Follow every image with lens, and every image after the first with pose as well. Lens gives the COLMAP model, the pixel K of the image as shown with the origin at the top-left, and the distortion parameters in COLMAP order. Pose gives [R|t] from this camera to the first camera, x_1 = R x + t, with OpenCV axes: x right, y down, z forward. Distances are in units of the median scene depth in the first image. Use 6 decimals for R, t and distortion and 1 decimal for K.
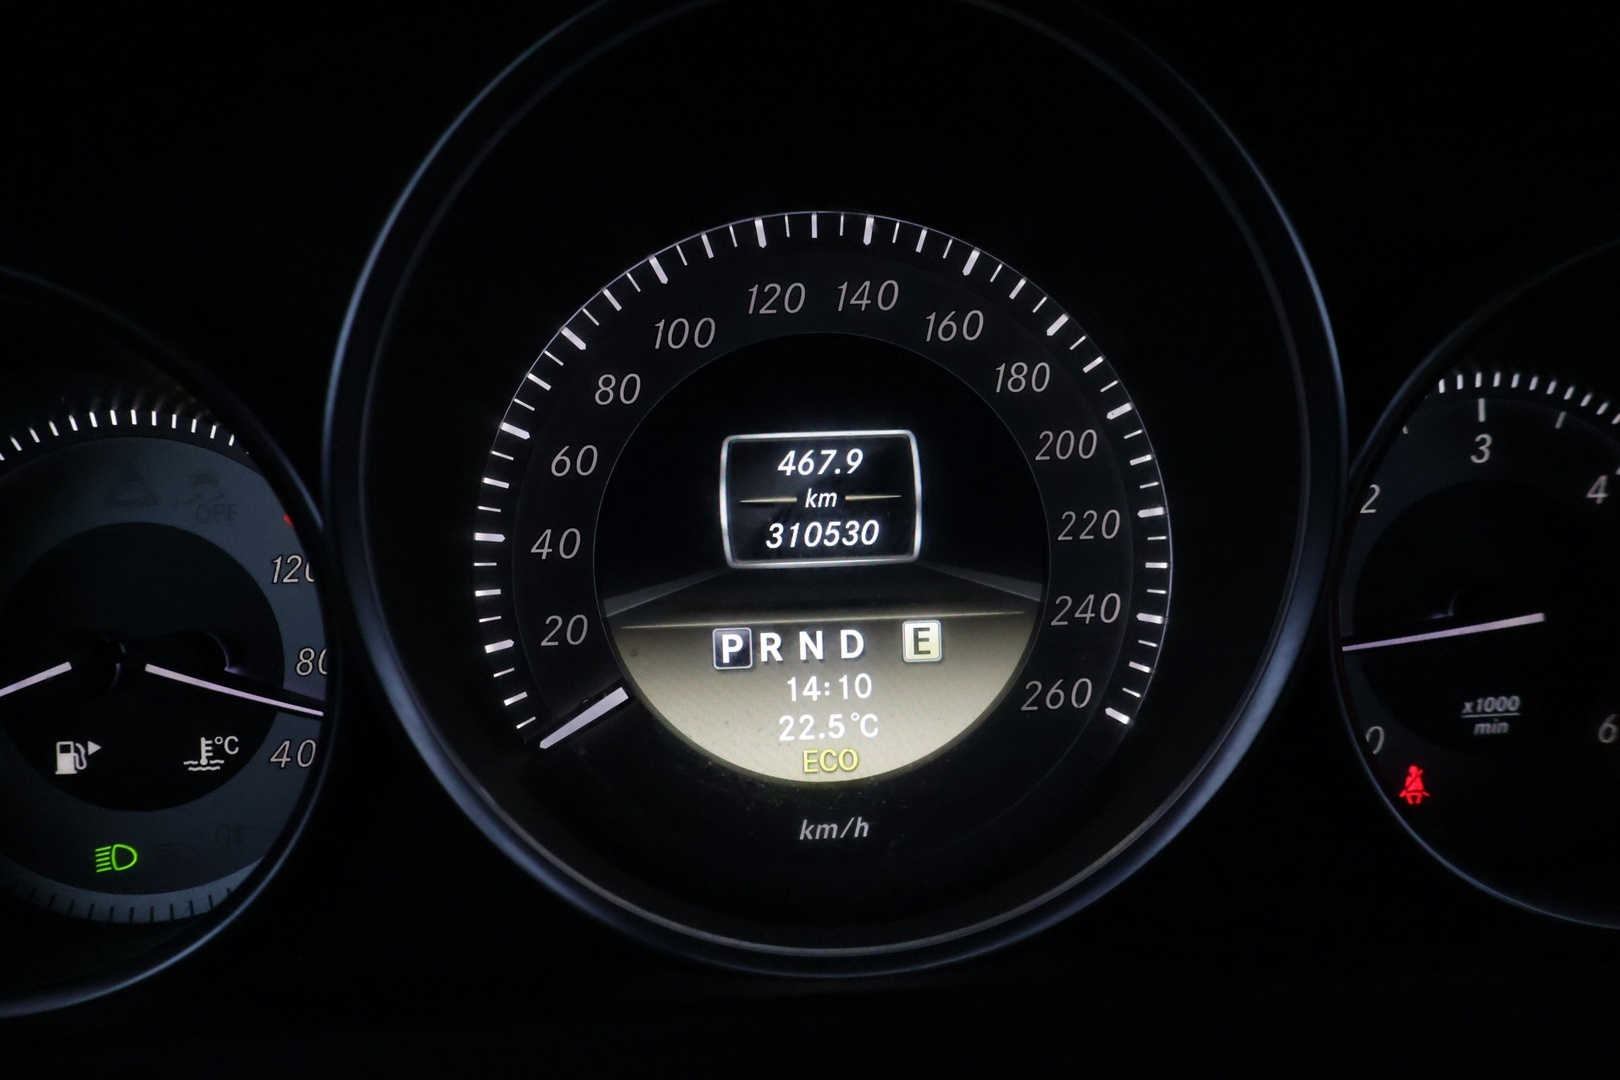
lens RADIAL K [[1347.1, 0, 813.6], [0, 1347.1, 540.7], [0, 0, 1]] dist [-0.027610, 0.022678]
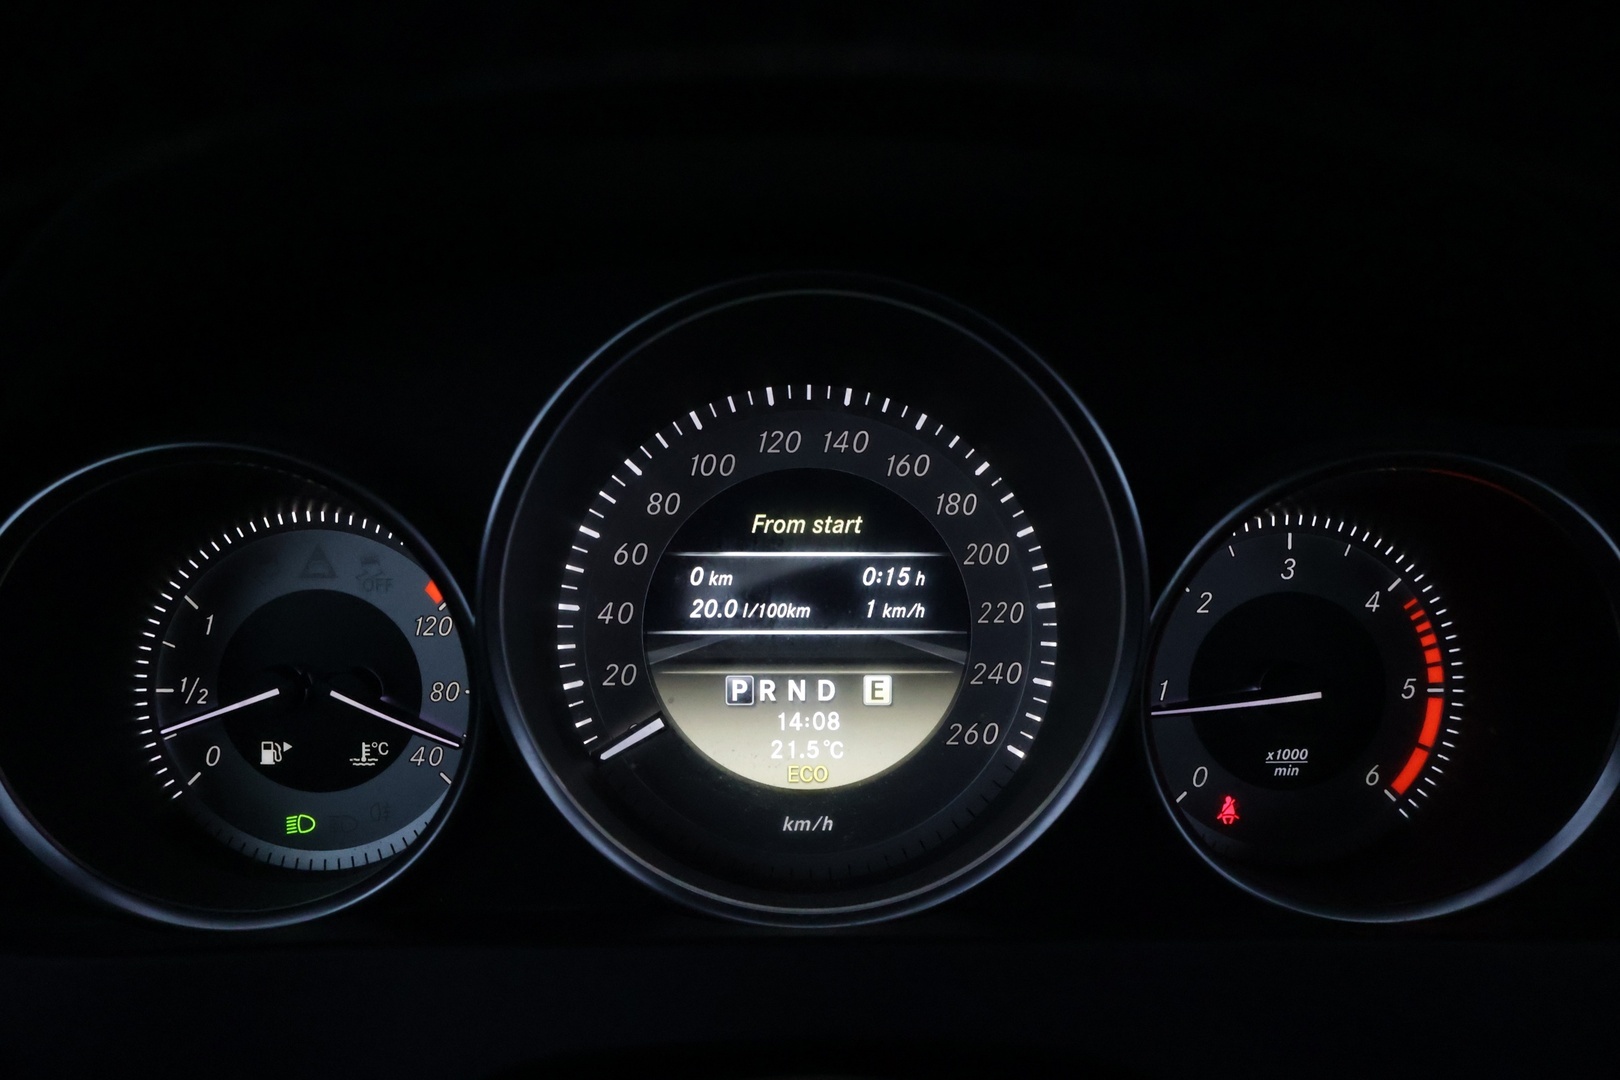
lens RADIAL K [[1347.1, 0, 806.7], [0, 1347.1, 536.6], [0, 0, 1]] dist [-0.027610, 0.022678]
pose [[0.999077, 0.036935, -0.021939, 0.034030], [-0.036426, 0.999068, 0.023143, -0.116332], [0.022774, -0.022323, 0.999491, -0.389493]]
